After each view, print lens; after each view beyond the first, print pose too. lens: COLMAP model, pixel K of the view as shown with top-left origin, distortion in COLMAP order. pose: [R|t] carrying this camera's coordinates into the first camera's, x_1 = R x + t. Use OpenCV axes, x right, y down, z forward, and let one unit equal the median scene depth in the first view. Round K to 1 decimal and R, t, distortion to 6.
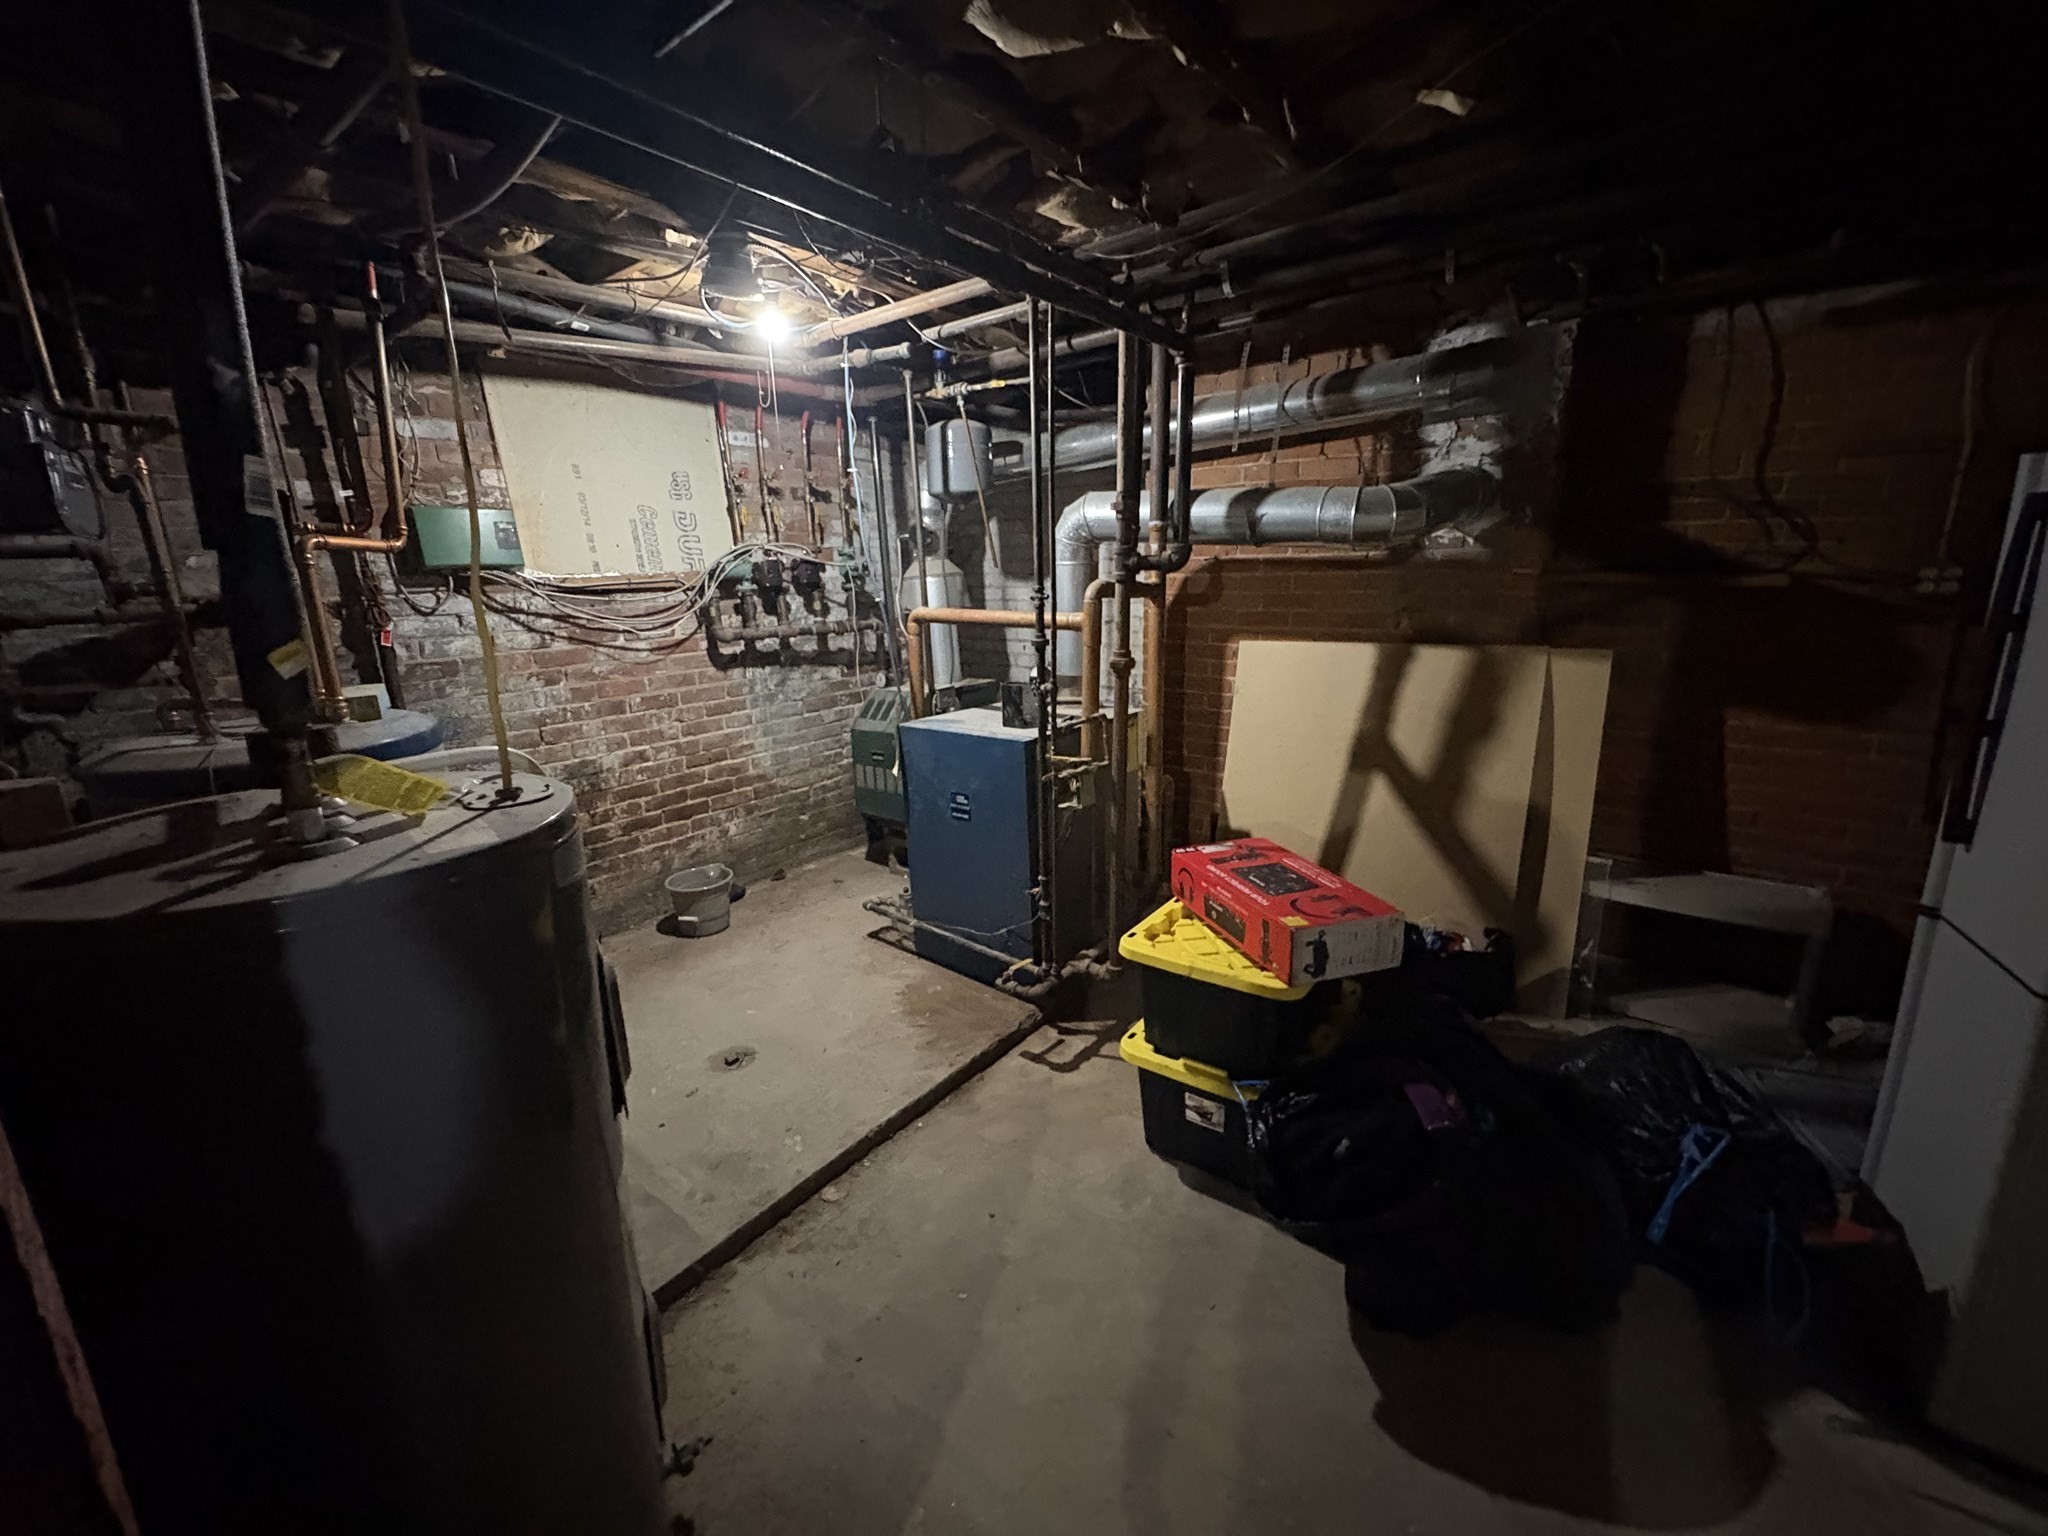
lens RADIAL K [[817.6, 0, 1028.7], [0, 817.6, 766.9], [0, 0, 1]] dist [-0.001215, 0.000031]
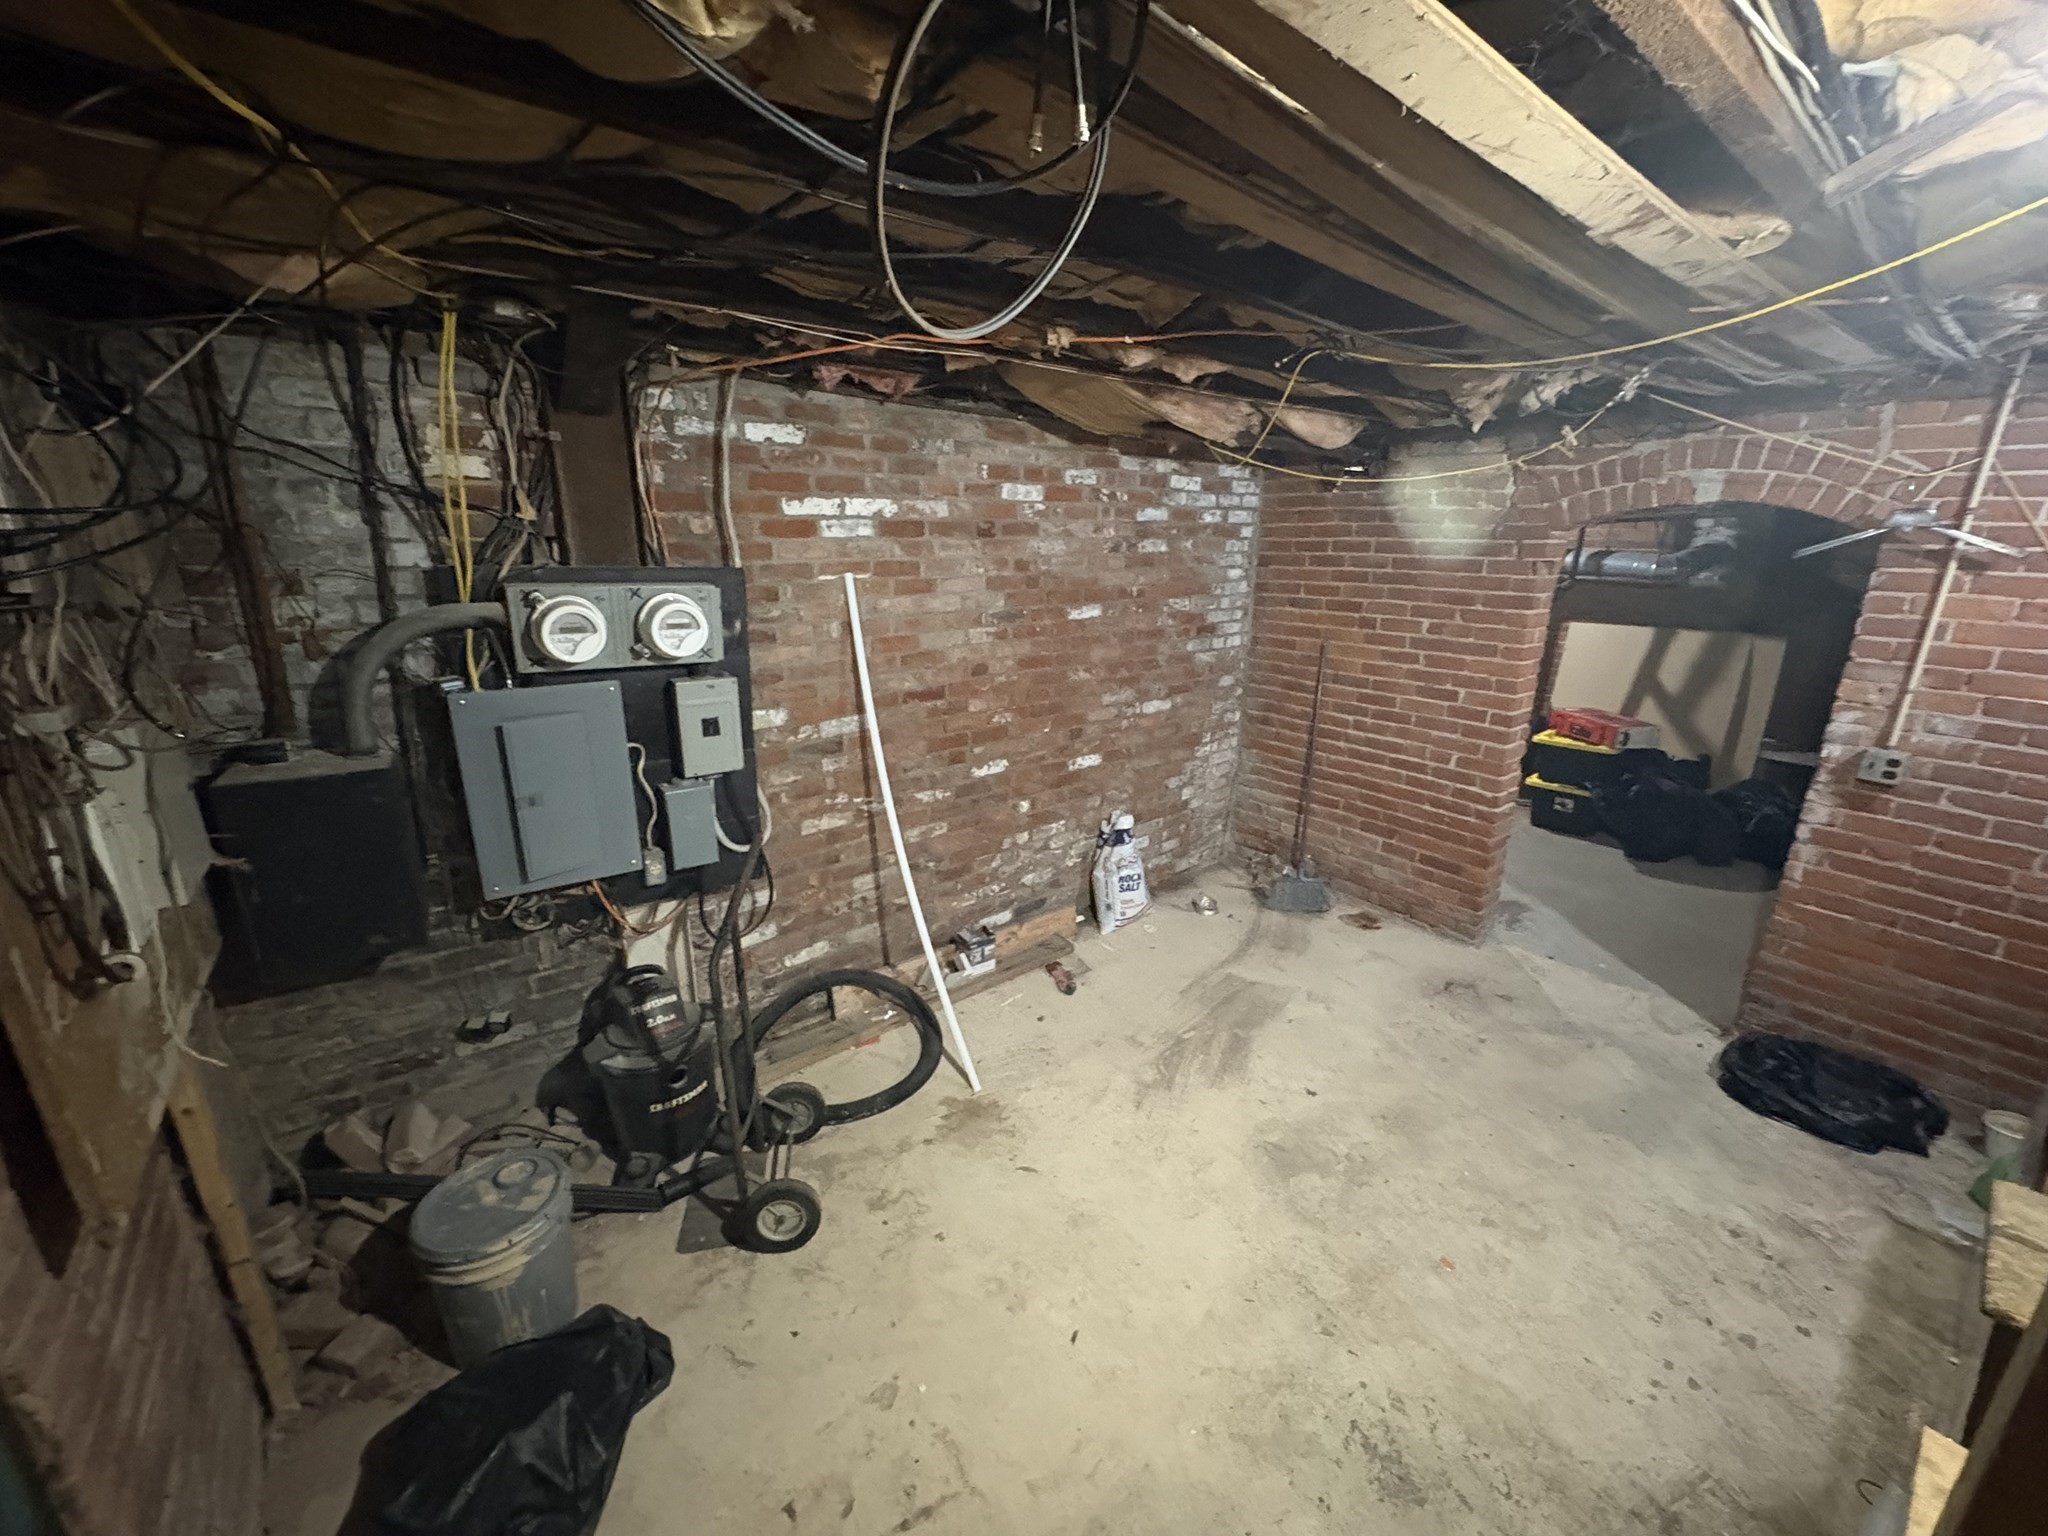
lens RADIAL K [[817.6, 0, 1024.0], [0, 817.6, 763.2], [0, 0, 1]] dist [-0.001215, 0.000031]
pose [[0.973065, 0.092341, -0.211230, -0.660775], [-0.084775, 0.995401, 0.044619, 0.235187], [0.214378, -0.025510, 0.976417, -1.363064]]
